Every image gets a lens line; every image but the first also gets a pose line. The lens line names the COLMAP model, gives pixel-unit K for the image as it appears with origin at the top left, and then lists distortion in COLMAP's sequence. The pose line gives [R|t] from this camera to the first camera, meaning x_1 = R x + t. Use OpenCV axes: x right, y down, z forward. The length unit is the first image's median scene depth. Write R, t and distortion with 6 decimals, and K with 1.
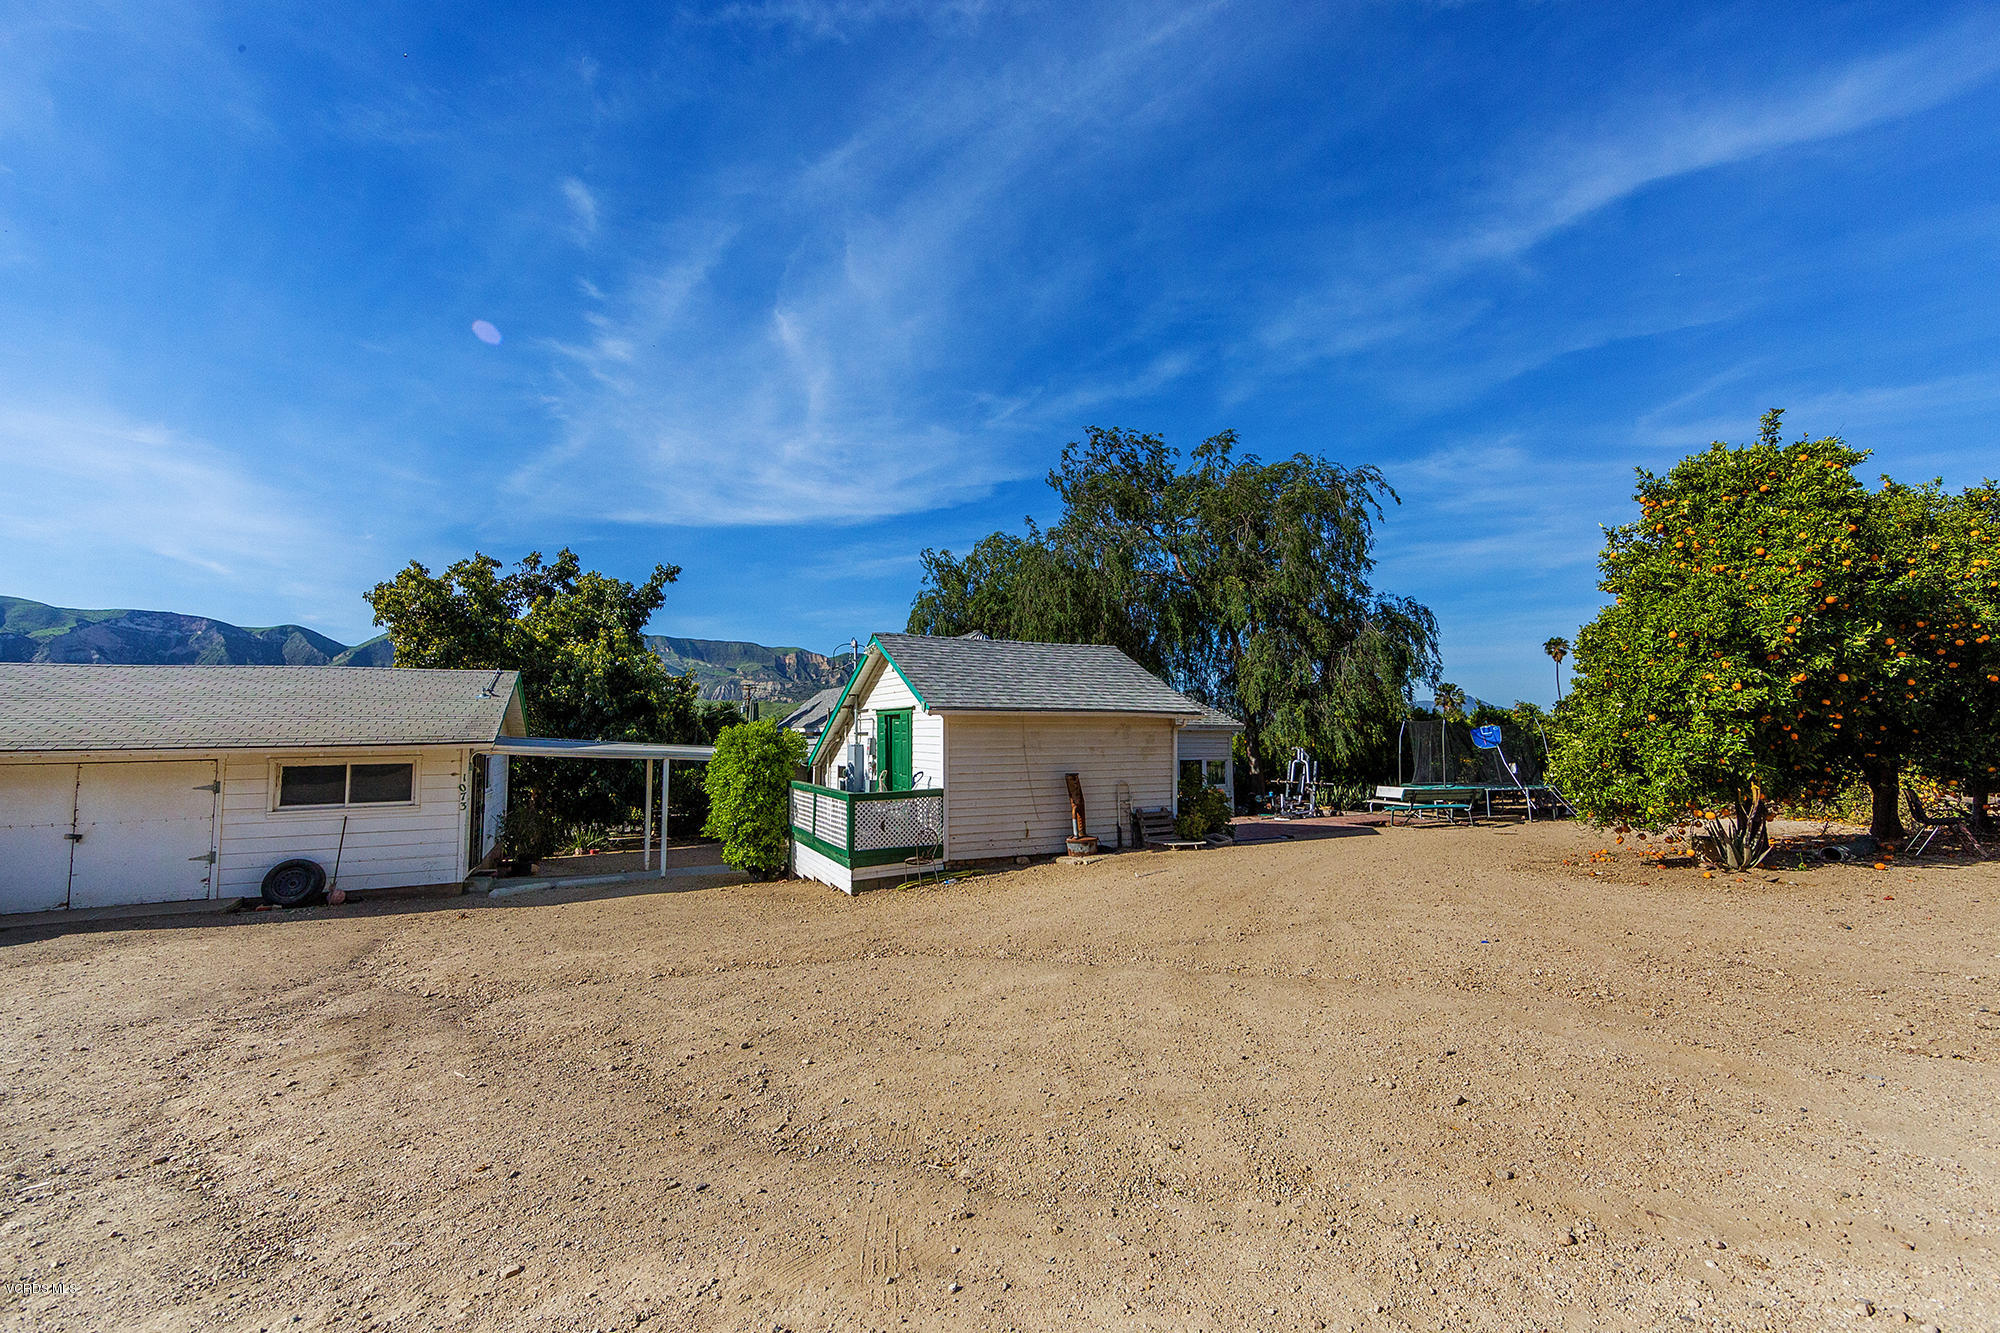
lens RADIAL K [[775.3, 0, 996.5], [0, 775.3, 662.8], [0, 0, 1]] dist [-0.002929, 0.000271]
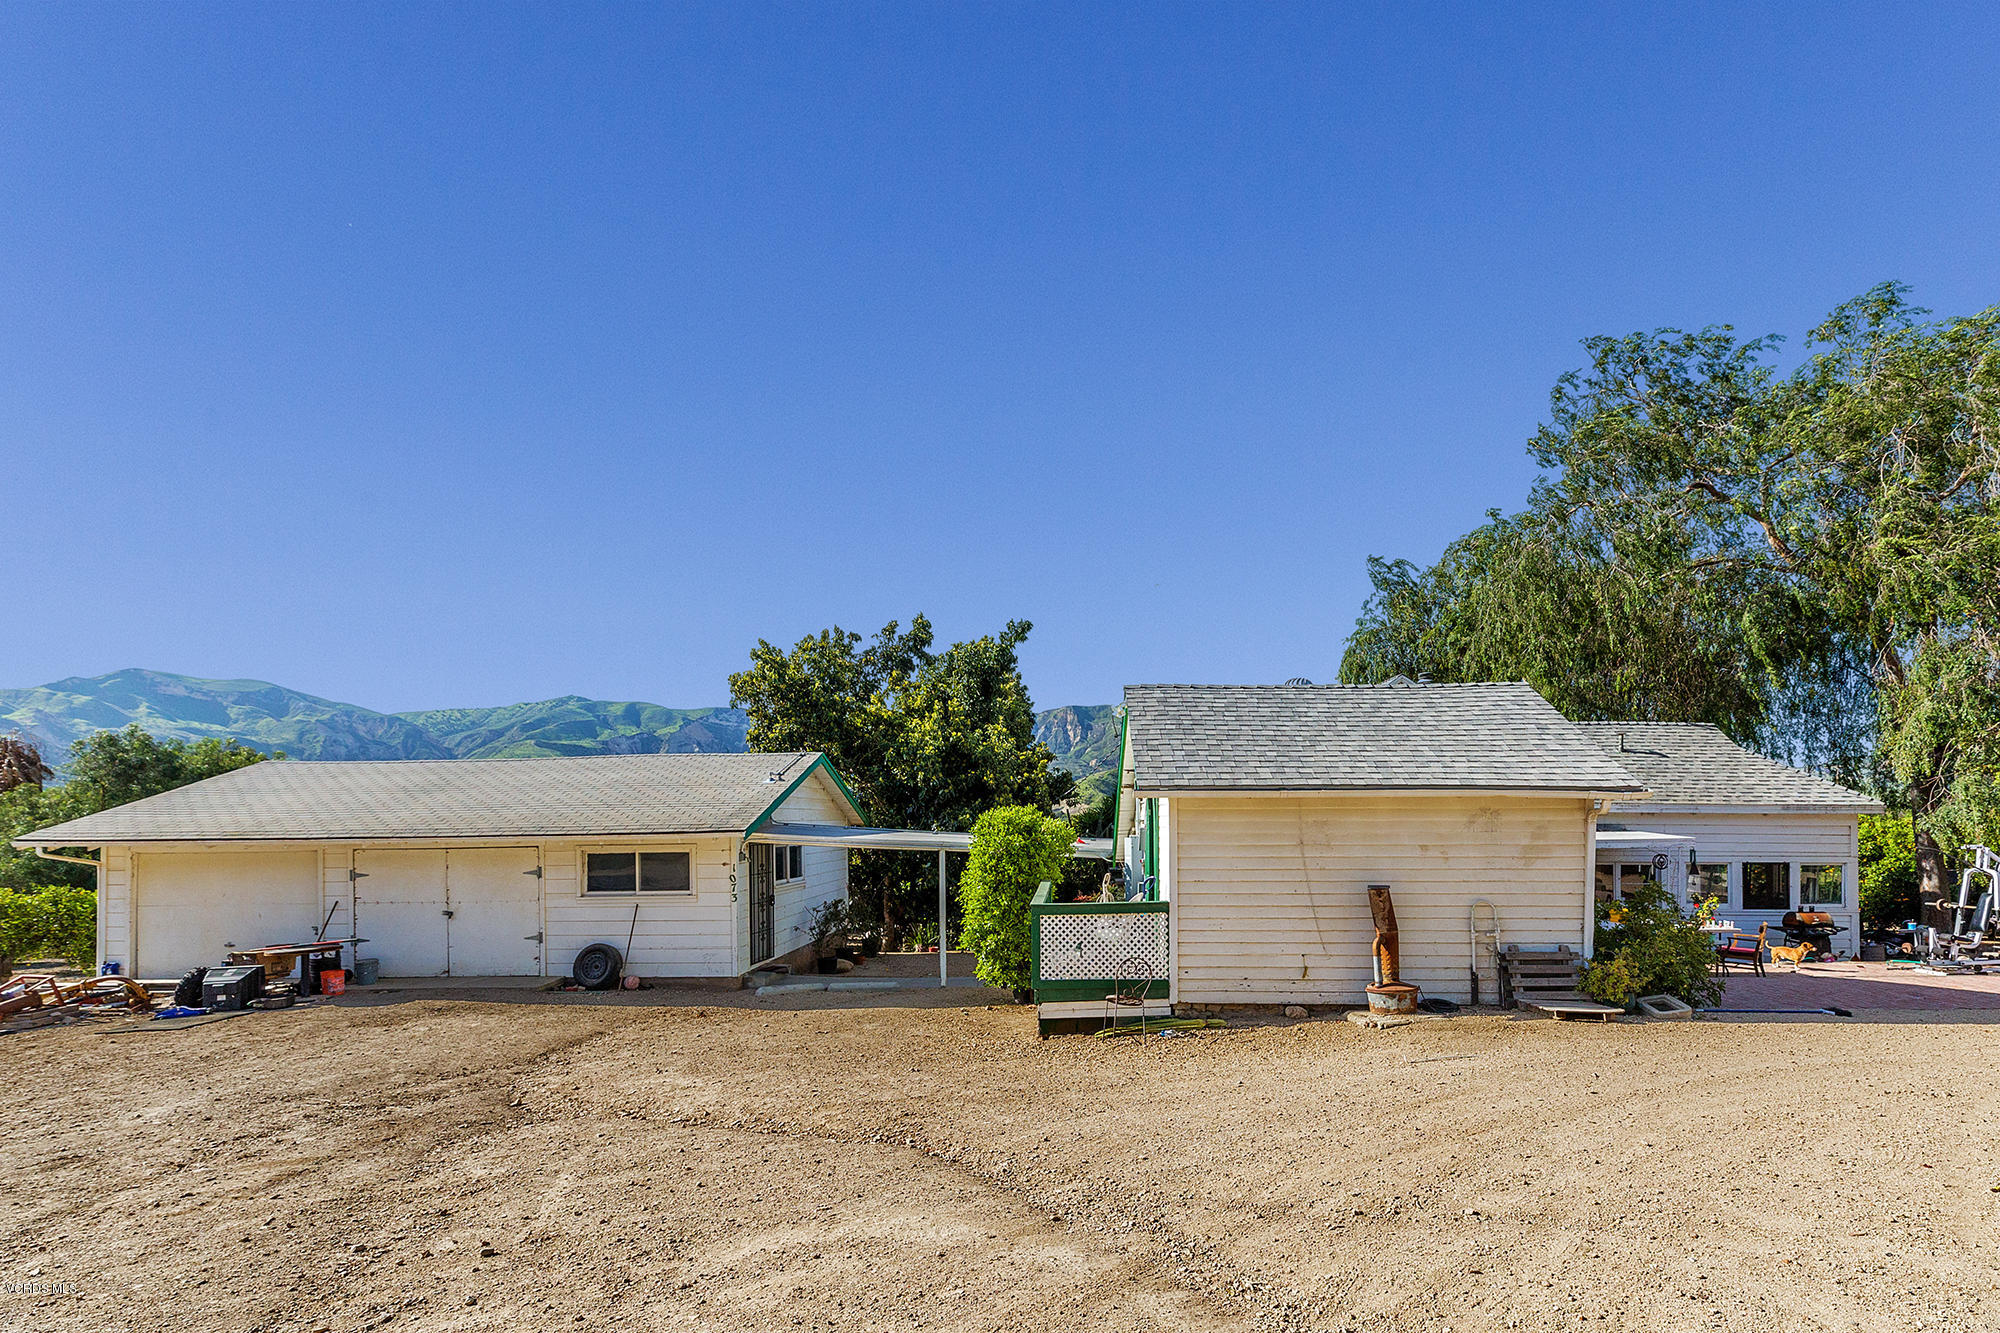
lens RADIAL K [[948.3, 0, 1096.7], [0, 948.3, 787.1], [0, 0, 1]] dist [0.004329, 0.000235]
pose [[0.883703, -0.015151, -0.467804, 0.244464], [0.044563, 0.997659, 0.051869, 0.009522], [0.465923, -0.066683, 0.882309, 0.189854]]
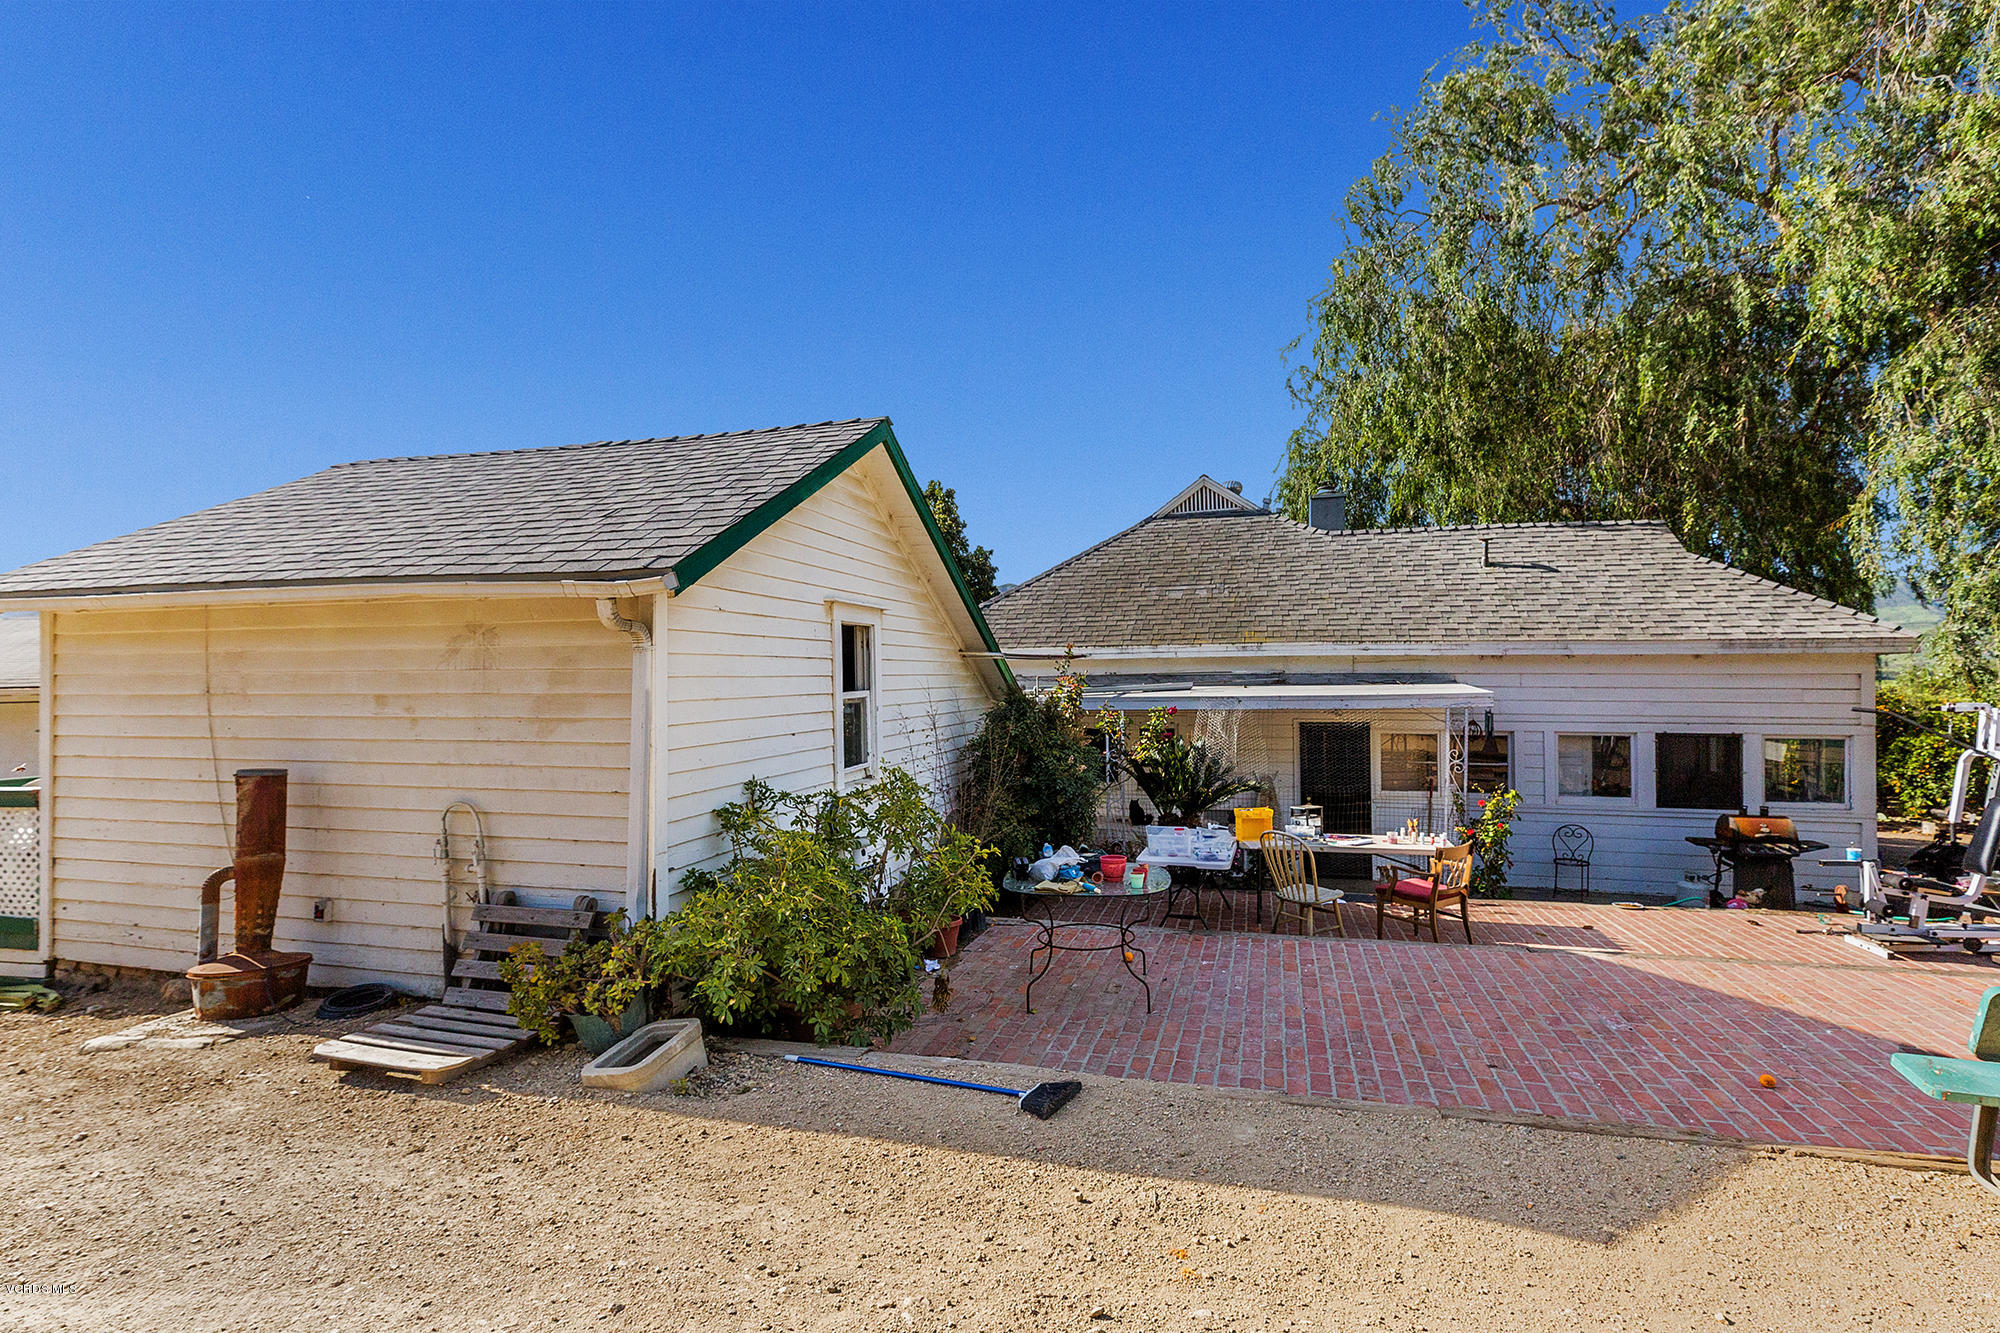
lens RADIAL K [[948.3, 0, 1001.4], [0, 948.3, 673.0], [0, 0, 1]] dist [0.004329, 0.000235]
pose [[0.743731, -0.007415, -0.668438, 0.587320], [0.066263, 0.995831, 0.062681, 0.089226], [0.665187, -0.090910, 0.741122, 0.852591]]
